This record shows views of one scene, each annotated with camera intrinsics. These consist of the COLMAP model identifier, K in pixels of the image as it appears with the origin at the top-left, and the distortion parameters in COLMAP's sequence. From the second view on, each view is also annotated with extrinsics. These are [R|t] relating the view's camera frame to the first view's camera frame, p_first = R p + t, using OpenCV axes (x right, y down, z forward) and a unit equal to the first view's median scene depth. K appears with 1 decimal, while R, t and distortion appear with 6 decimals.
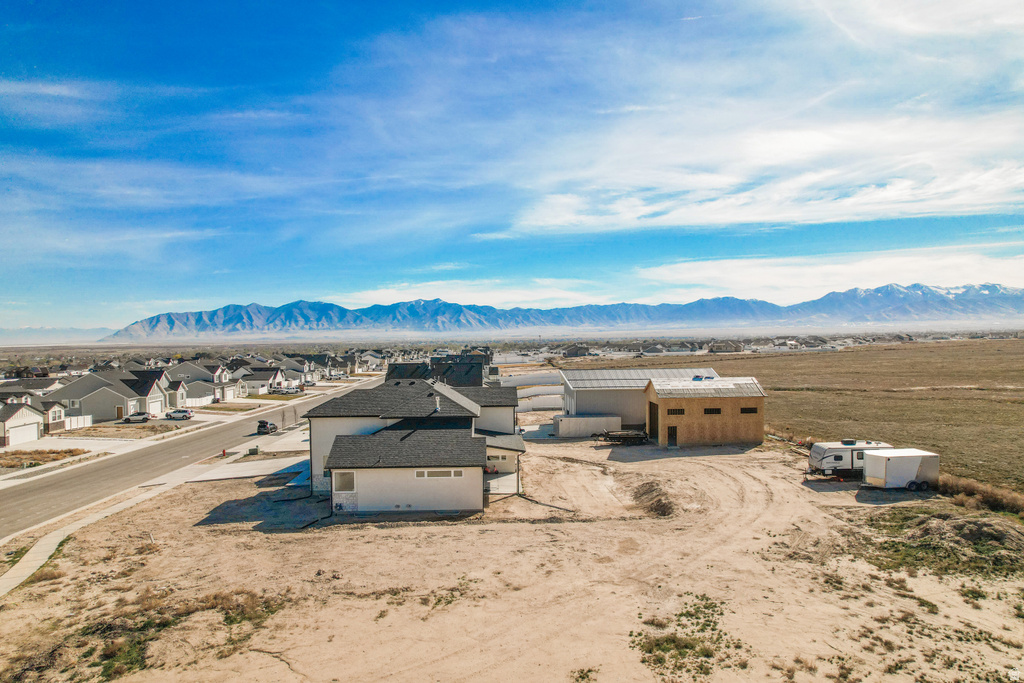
lens RADIAL K [[652.7, 0, 506.0], [0, 652.7, 351.0], [0, 0, 1]] dist [-0.072923, 0.064983]
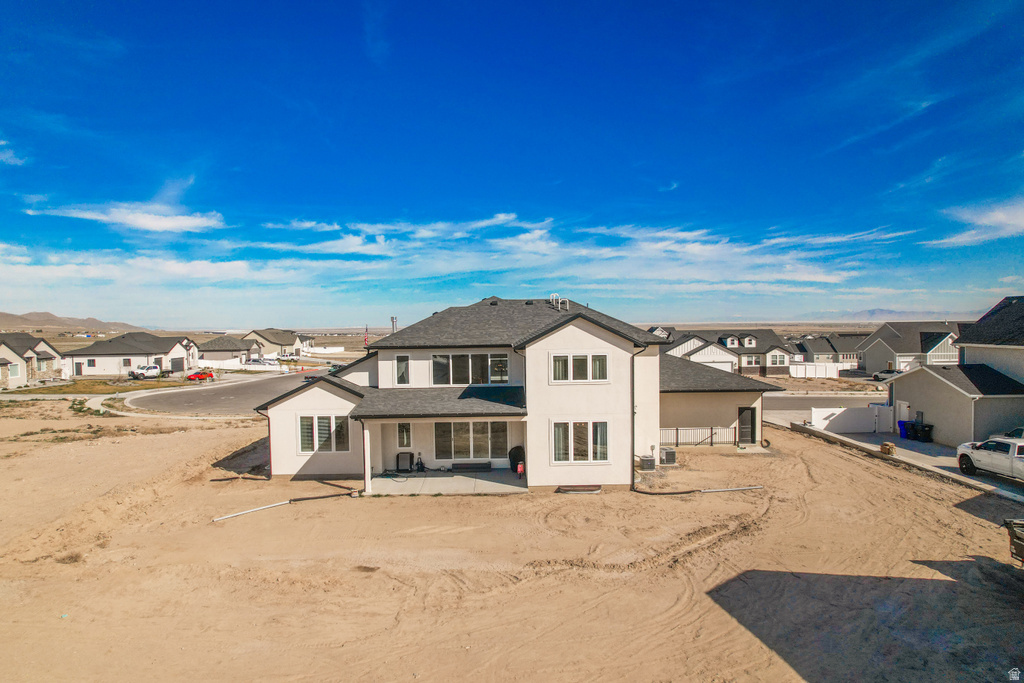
lens RADIAL K [[652.7, 0, 506.0], [0, 652.7, 351.0], [0, 0, 1]] dist [-0.072923, 0.064983]
pose [[-0.019273, 0.055603, -0.998267, 0.412102], [-0.010829, 0.998382, 0.055818, 0.049832], [0.999756, 0.011886, -0.018640, 0.832679]]
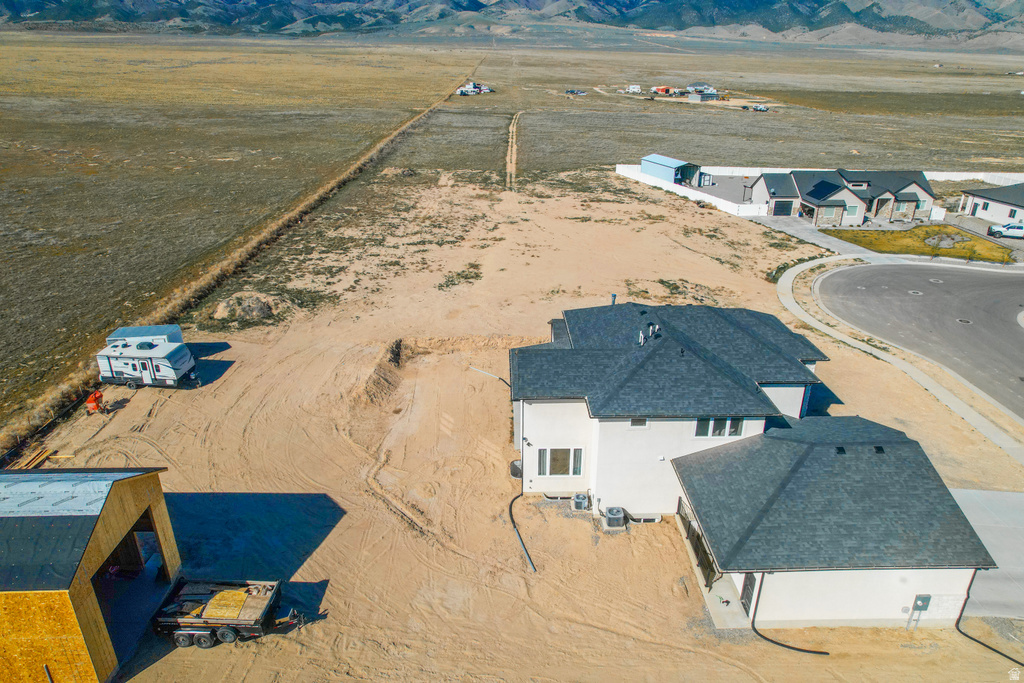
lens RADIAL K [[652.7, 0, 506.0], [0, 652.7, 351.0], [0, 0, 1]] dist [-0.072923, 0.064983]
pose [[-0.999807, 0.005793, 0.018783, 0.014213], [0.013192, 0.906168, 0.422711, -0.161492], [-0.014572, 0.422878, -0.906070, 1.321951]]
